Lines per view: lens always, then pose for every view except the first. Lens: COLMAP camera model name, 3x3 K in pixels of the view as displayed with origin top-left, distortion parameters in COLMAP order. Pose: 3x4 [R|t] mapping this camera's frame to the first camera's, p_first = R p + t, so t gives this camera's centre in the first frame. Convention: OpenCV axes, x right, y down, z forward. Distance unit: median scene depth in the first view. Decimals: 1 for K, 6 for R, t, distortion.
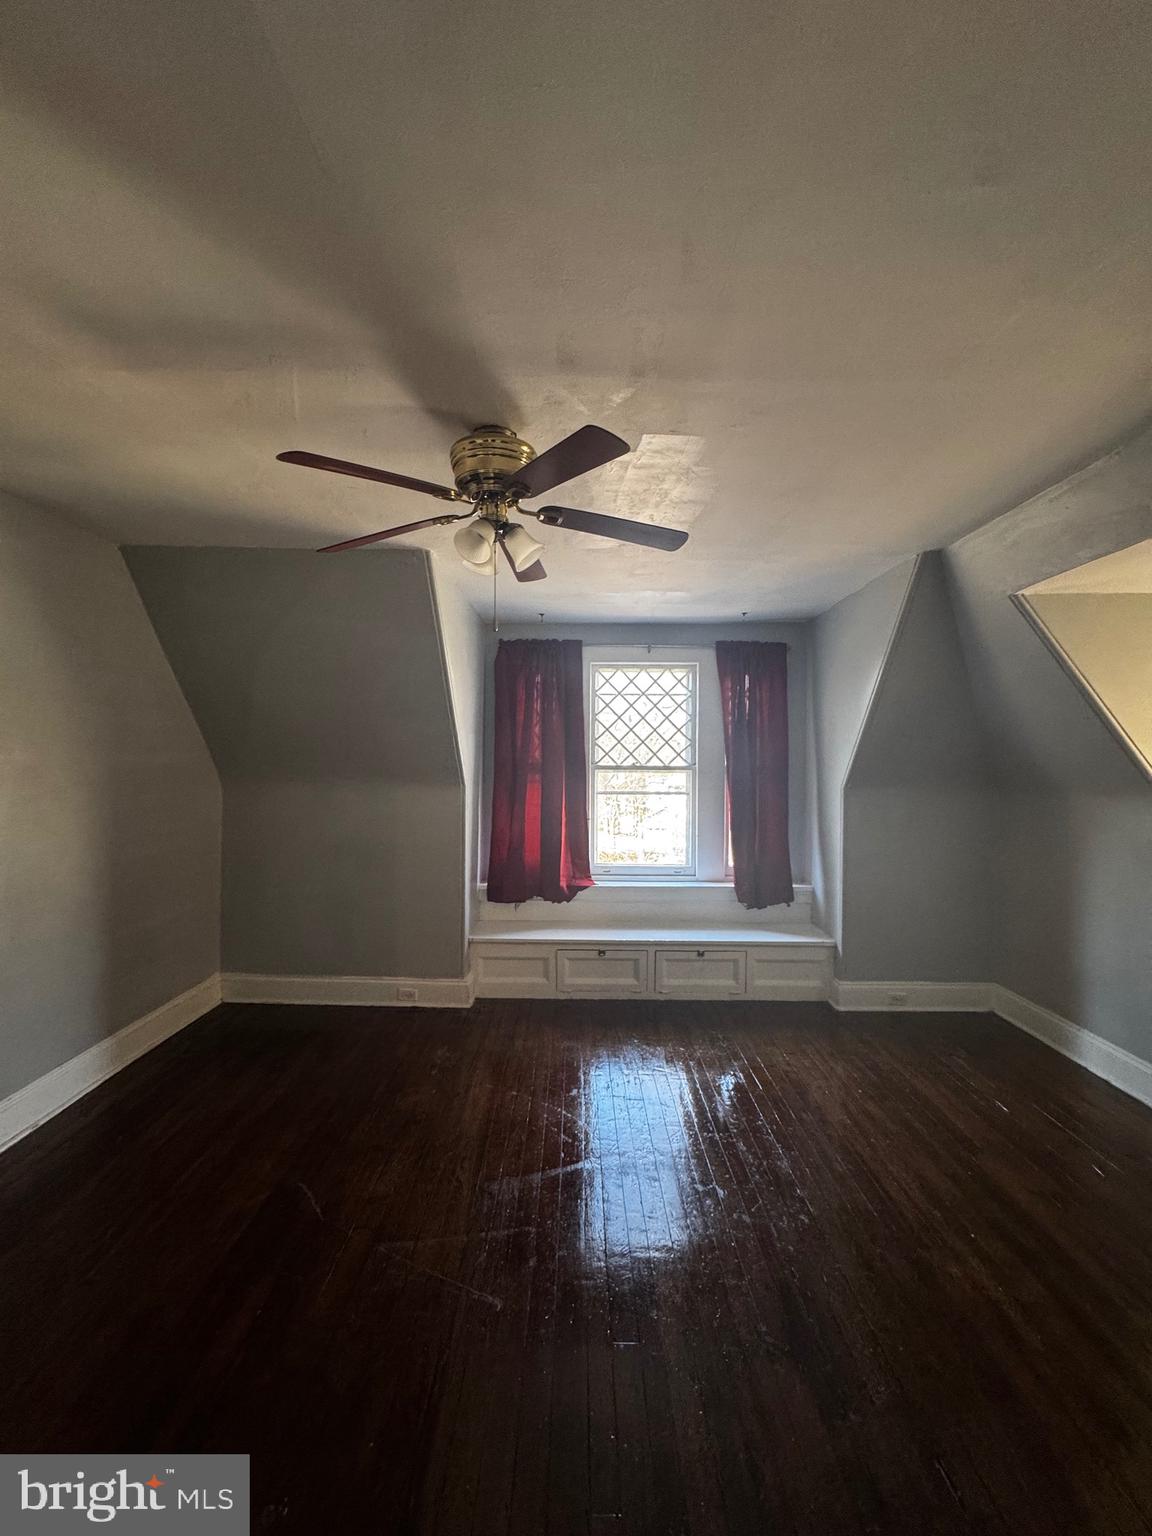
lens RADIAL K [[609.4, 0, 576.0], [0, 609.4, 768.0], [0, 0, 1]] dist [-0.002967, 0.000246]
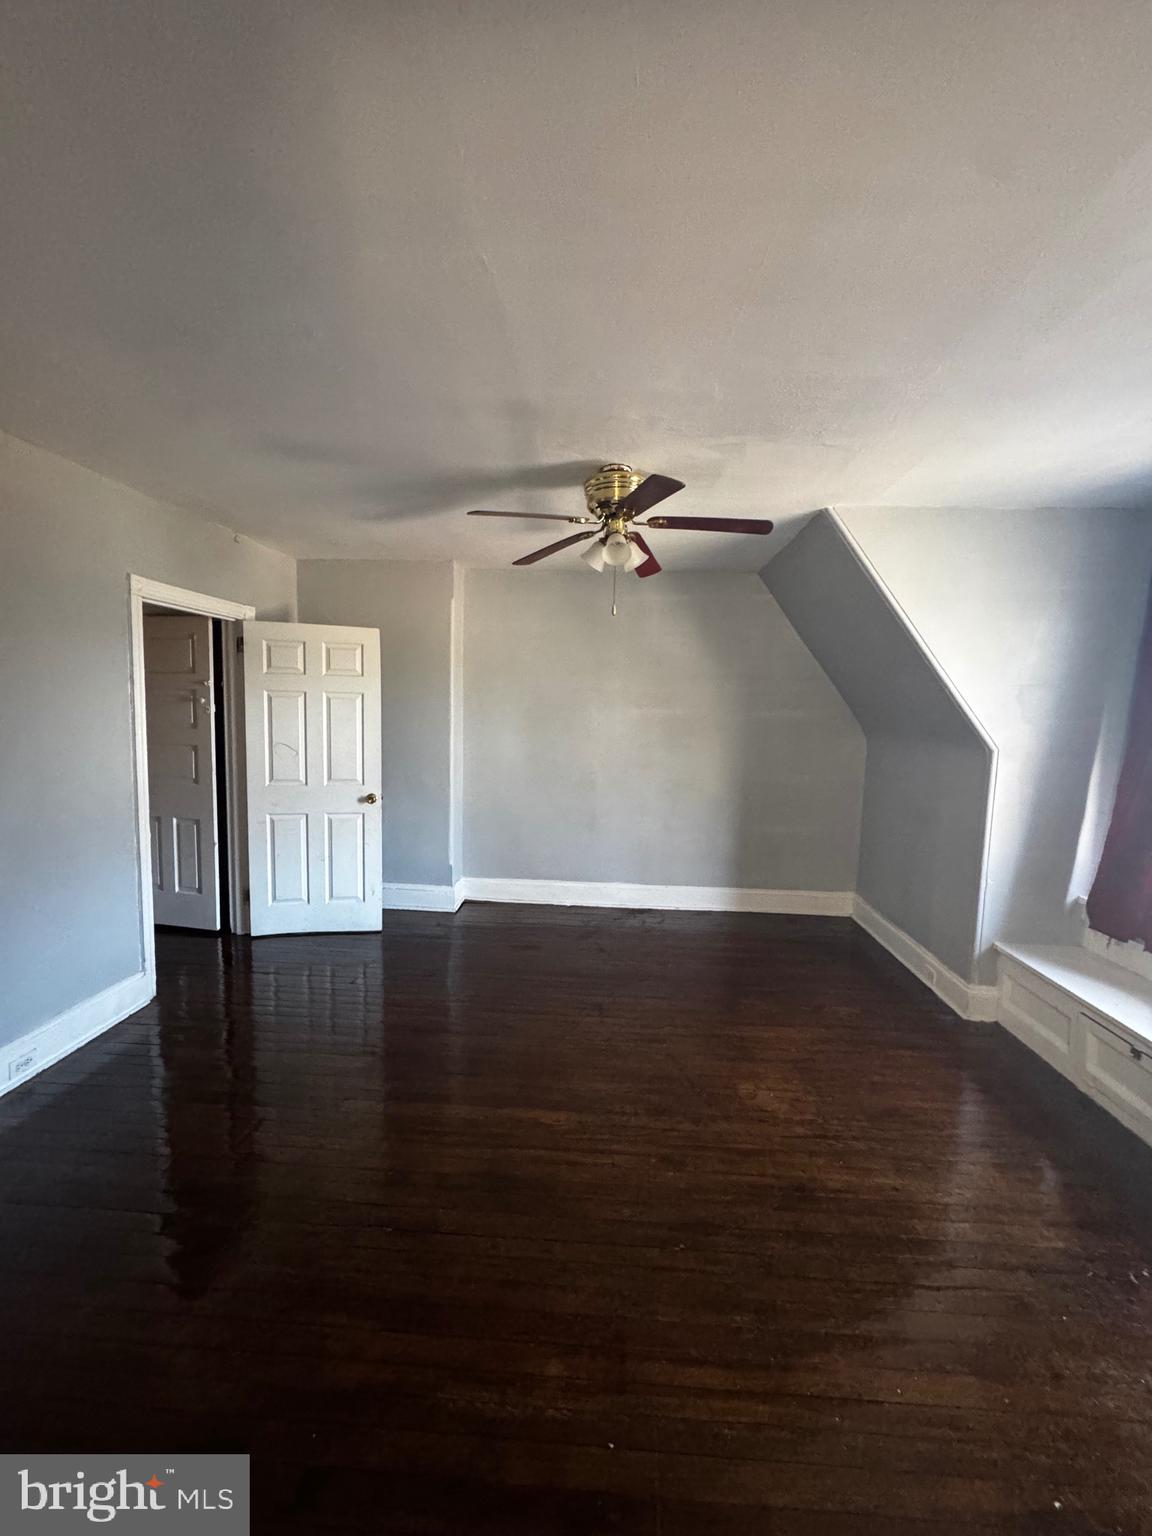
lens RADIAL K [[609.4, 0, 576.0], [0, 609.4, 768.0], [0, 0, 1]] dist [-0.002967, 0.000246]
pose [[-0.085534, 0.076719, -0.993377, 0.654660], [-0.031031, 0.996342, 0.079620, 0.001295], [0.995852, 0.037636, -0.082840, 0.515457]]
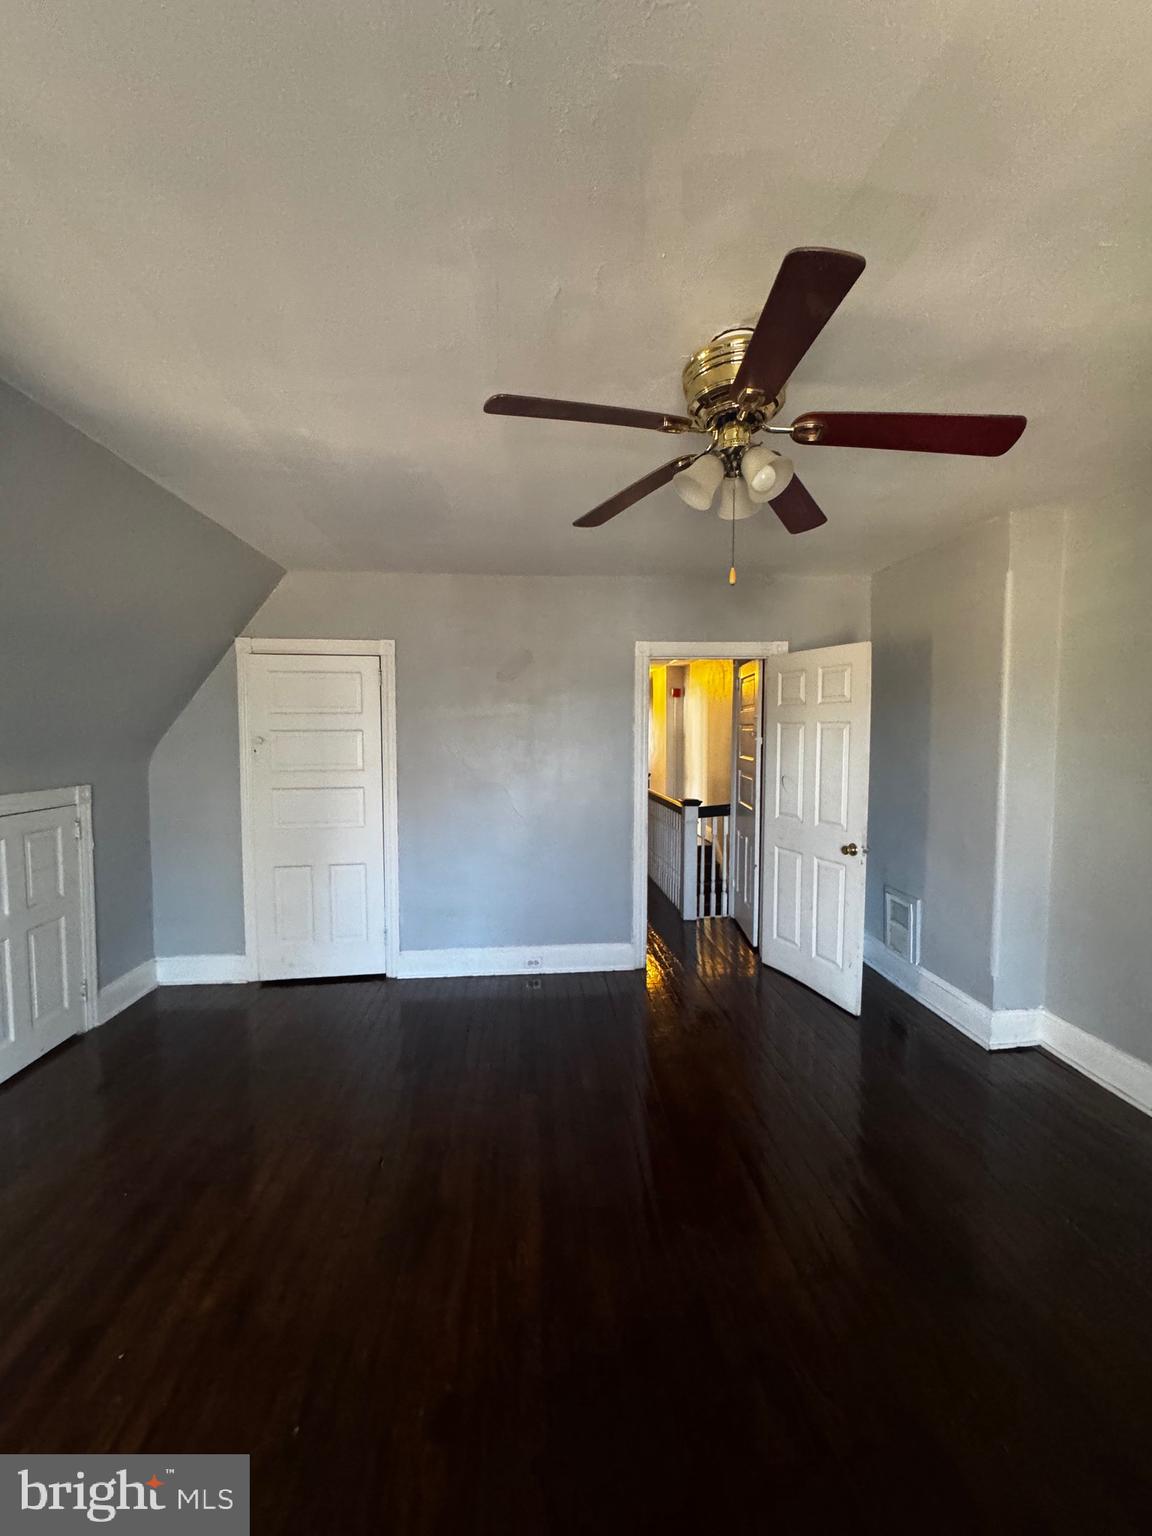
lens RADIAL K [[609.4, 0, 576.0], [0, 609.4, 768.0], [0, 0, 1]] dist [-0.002967, 0.000246]
pose [[-0.998065, -0.008474, -0.061600, 0.078954], [-0.012592, 0.997688, 0.066780, -0.019340], [0.060891, 0.067427, -0.995864, 0.911549]]
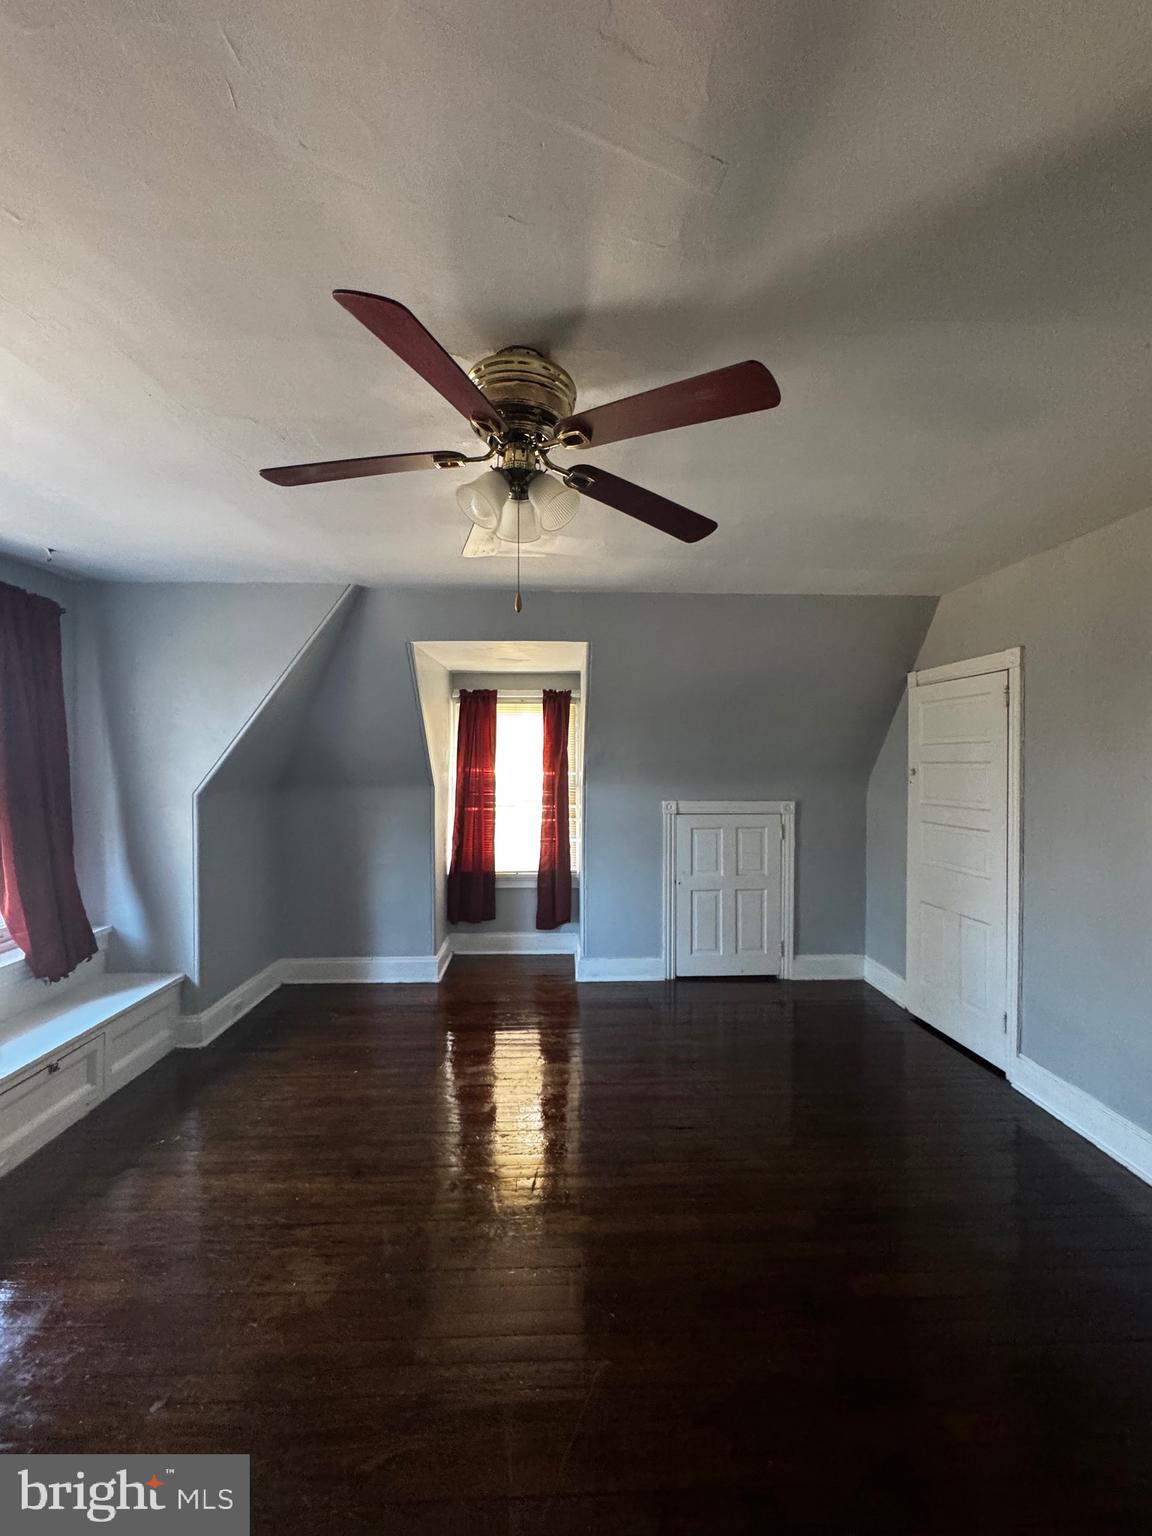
lens RADIAL K [[609.4, 0, 576.0], [0, 609.4, 768.0], [0, 0, 1]] dist [-0.002967, 0.000246]
pose [[-0.018403, -0.025020, 0.999518, -0.454502], [0.007763, 0.999653, 0.025166, -0.027083], [-0.999801, 0.008222, -0.018202, 0.465131]]
